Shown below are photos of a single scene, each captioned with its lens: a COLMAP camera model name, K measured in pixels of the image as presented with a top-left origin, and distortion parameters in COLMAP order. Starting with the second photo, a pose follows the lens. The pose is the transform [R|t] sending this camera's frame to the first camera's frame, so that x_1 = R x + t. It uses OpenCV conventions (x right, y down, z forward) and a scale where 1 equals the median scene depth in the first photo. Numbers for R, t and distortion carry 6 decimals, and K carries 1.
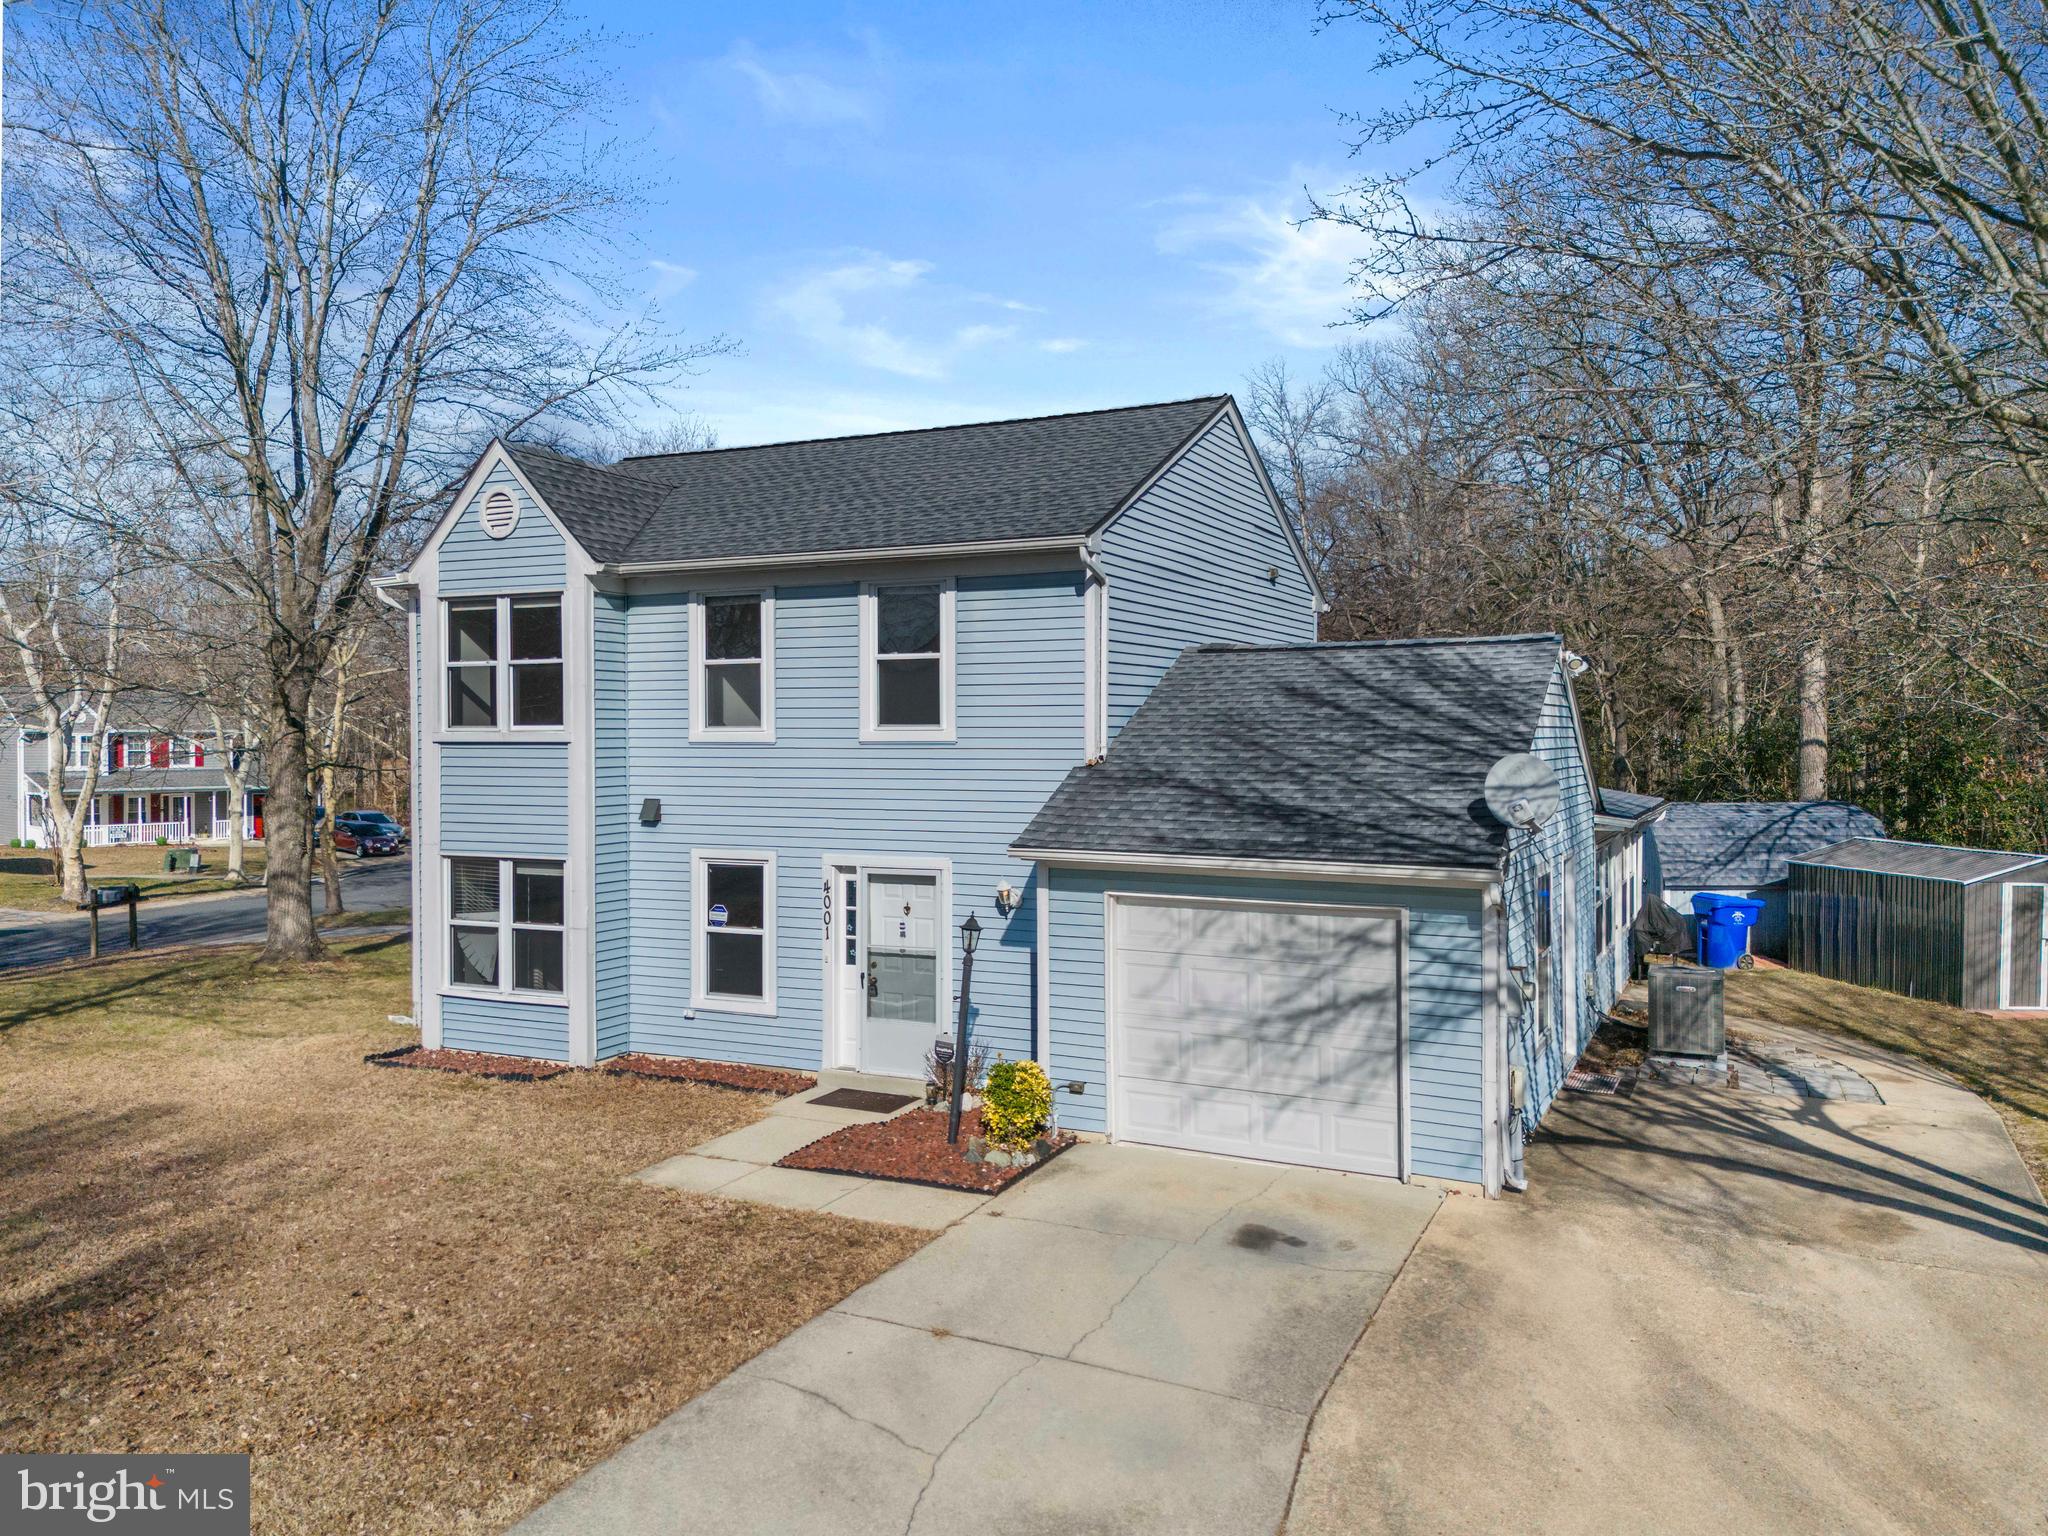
lens RADIAL K [[1512.8, 0, 1022.2], [0, 1512.8, 753.5], [0, 0, 1]] dist [0.054518, 0.002373]
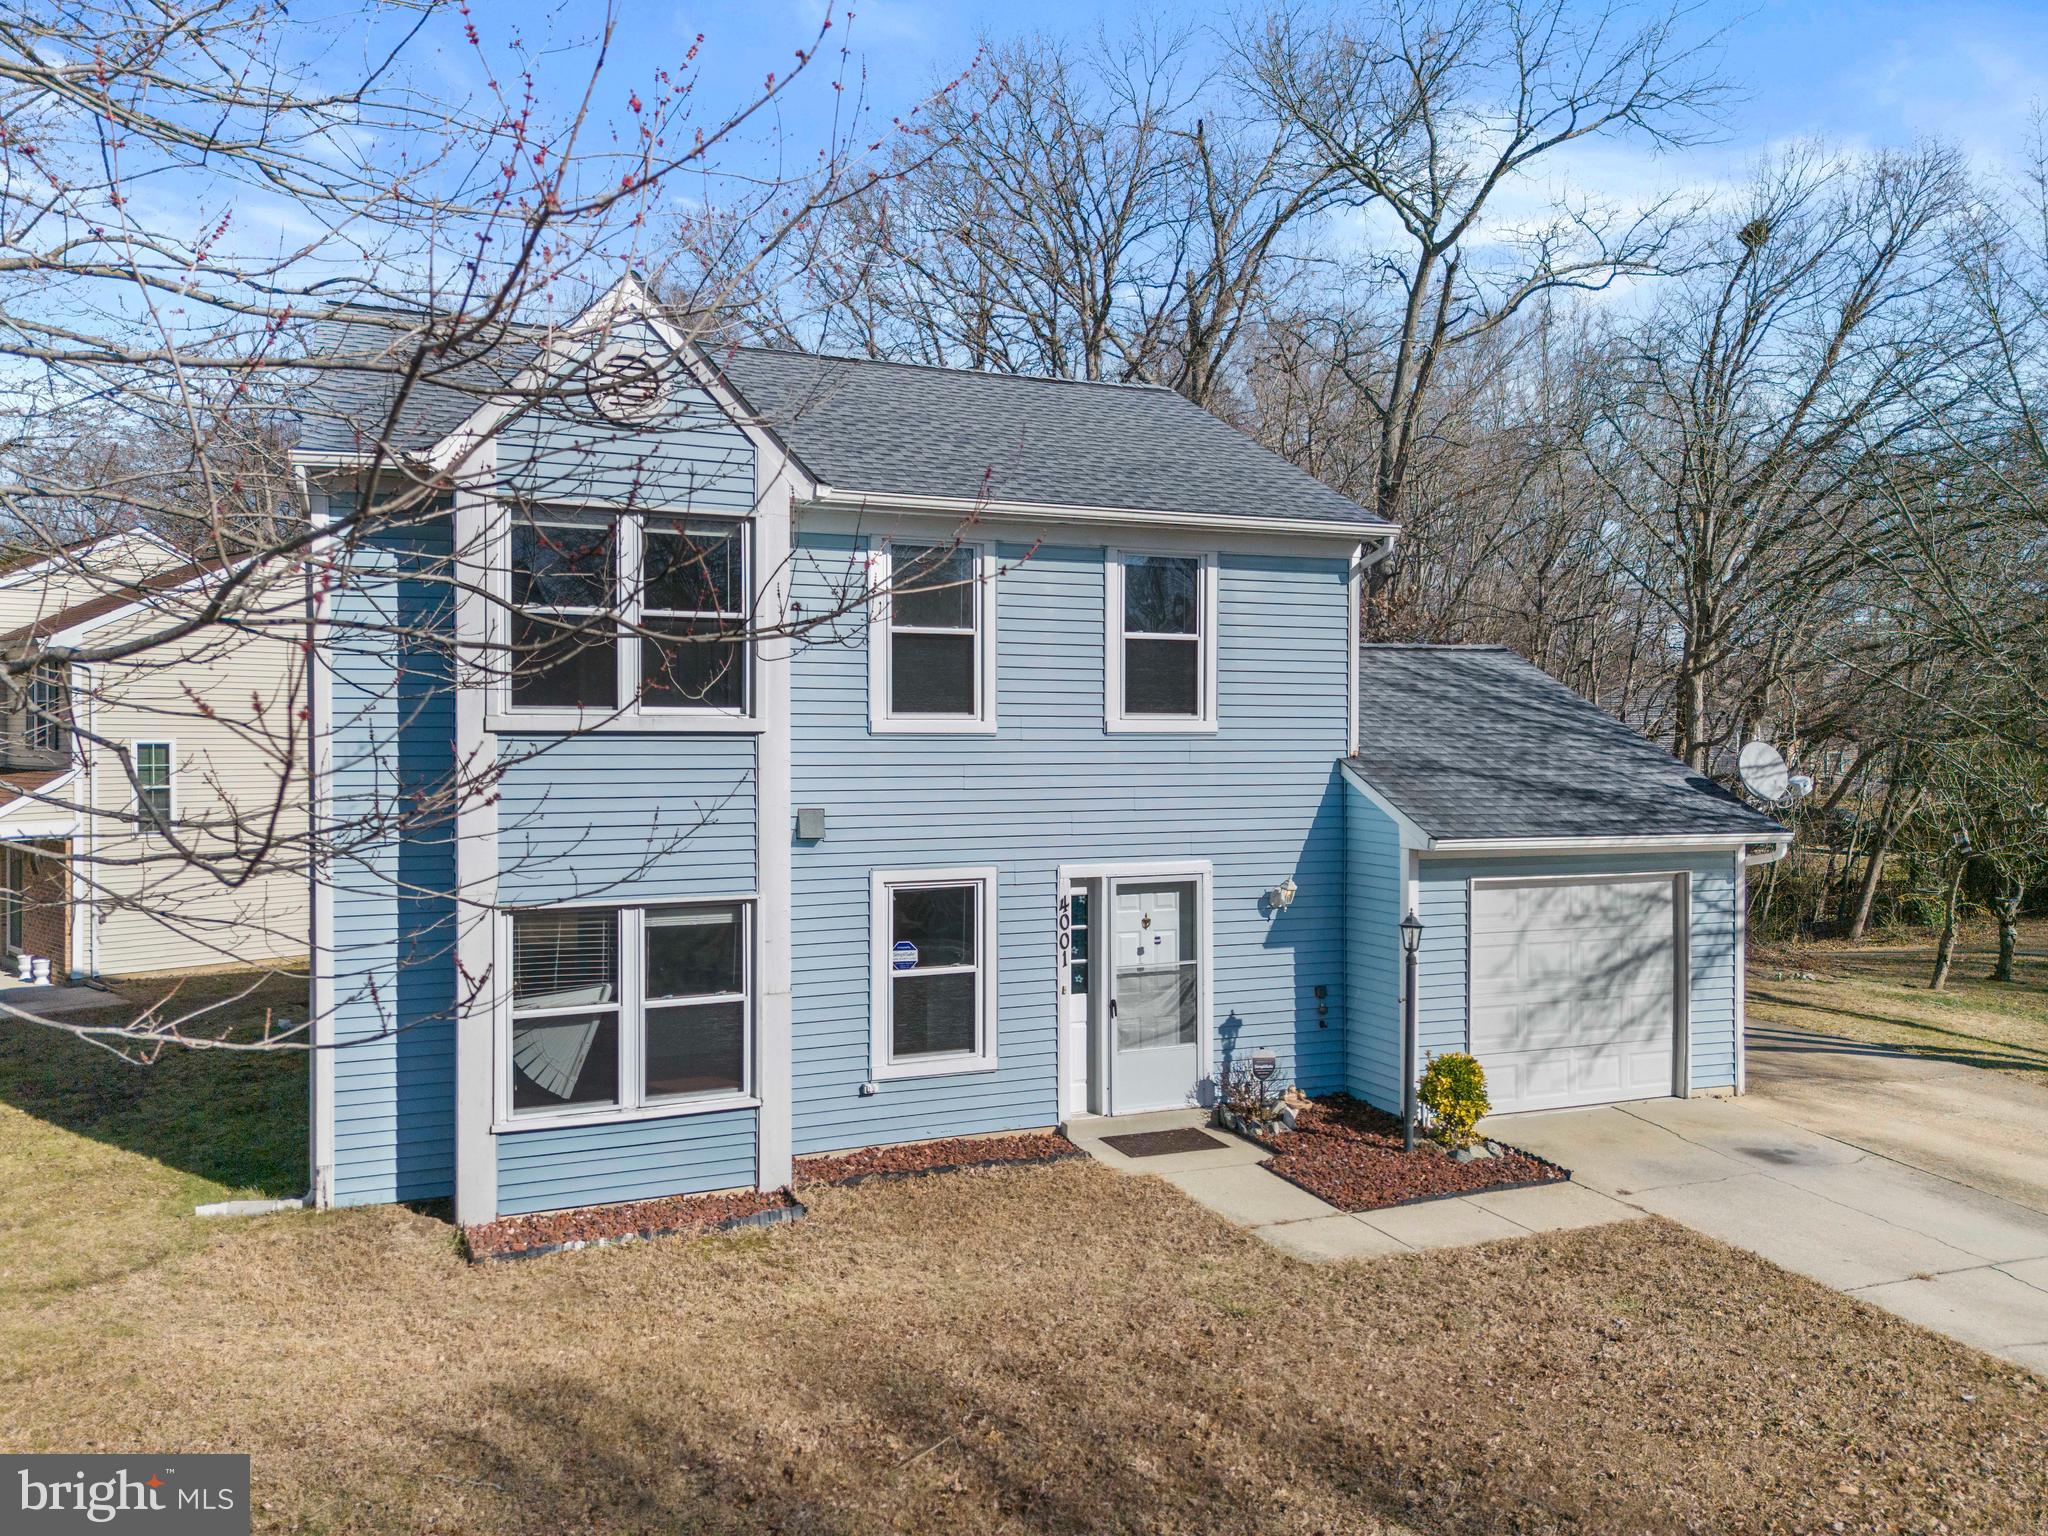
lens RADIAL K [[1536.0, 0, 1017.9], [0, 1536.0, 750.8], [0, 0, 1]] dist [0.053020, -0.003479]
pose [[0.655187, -0.006751, 0.755437, -0.798831], [0.007197, 0.999970, 0.002694, 0.000224], [-0.755433, 0.003671, 0.655216, 0.464803]]
